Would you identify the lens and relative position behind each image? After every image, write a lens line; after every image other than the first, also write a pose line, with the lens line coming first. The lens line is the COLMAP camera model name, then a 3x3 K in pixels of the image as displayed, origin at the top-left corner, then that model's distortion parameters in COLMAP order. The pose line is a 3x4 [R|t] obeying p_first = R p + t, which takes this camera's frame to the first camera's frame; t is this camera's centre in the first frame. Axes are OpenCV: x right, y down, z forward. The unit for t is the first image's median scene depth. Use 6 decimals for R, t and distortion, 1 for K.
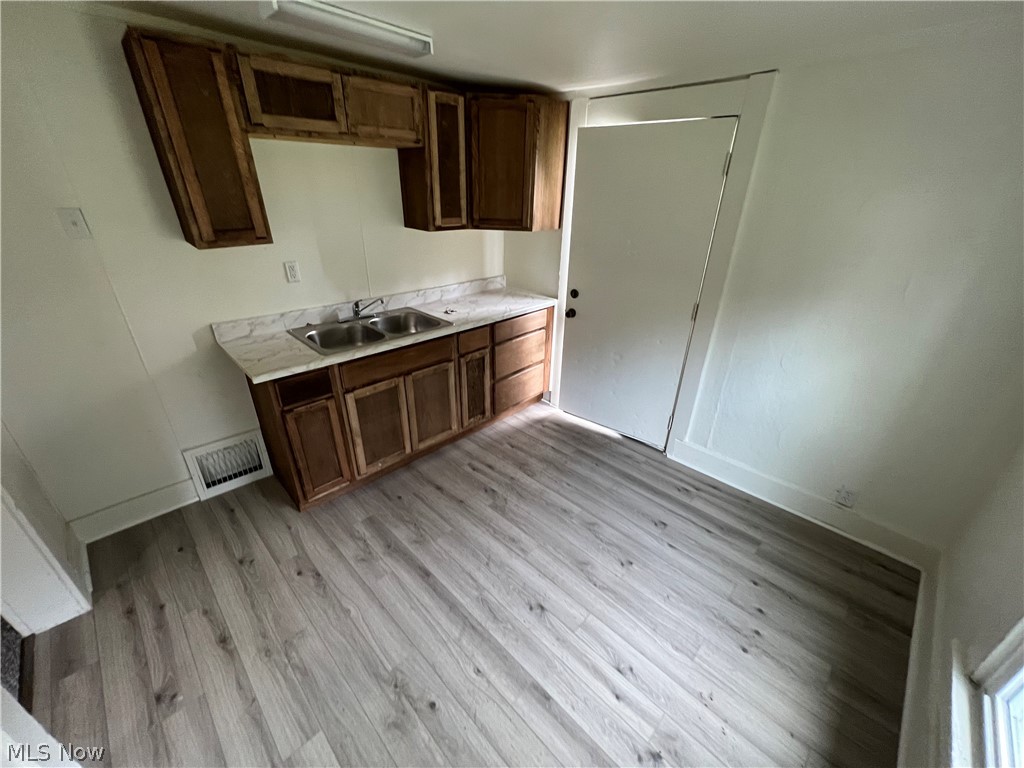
lens RADIAL K [[409.0, 0, 512.0], [0, 409.0, 384.0], [0, 0, 1]] dist [0.003122, -0.000095]
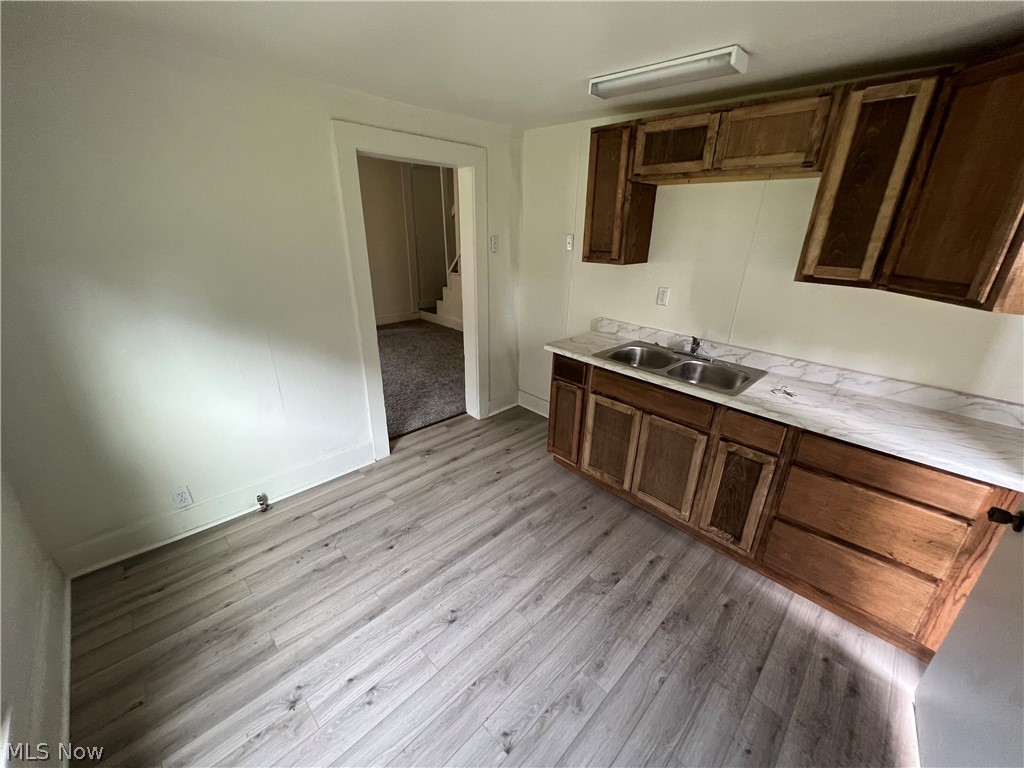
lens RADIAL K [[409.0, 0, 512.0], [0, 409.0, 384.0], [0, 0, 1]] dist [0.003122, -0.000095]
pose [[-0.005407, 0.346534, -0.938022, 0.642610], [-0.462903, 0.830612, 0.309522, -0.239983], [0.886392, 0.435887, 0.155920, 0.583953]]
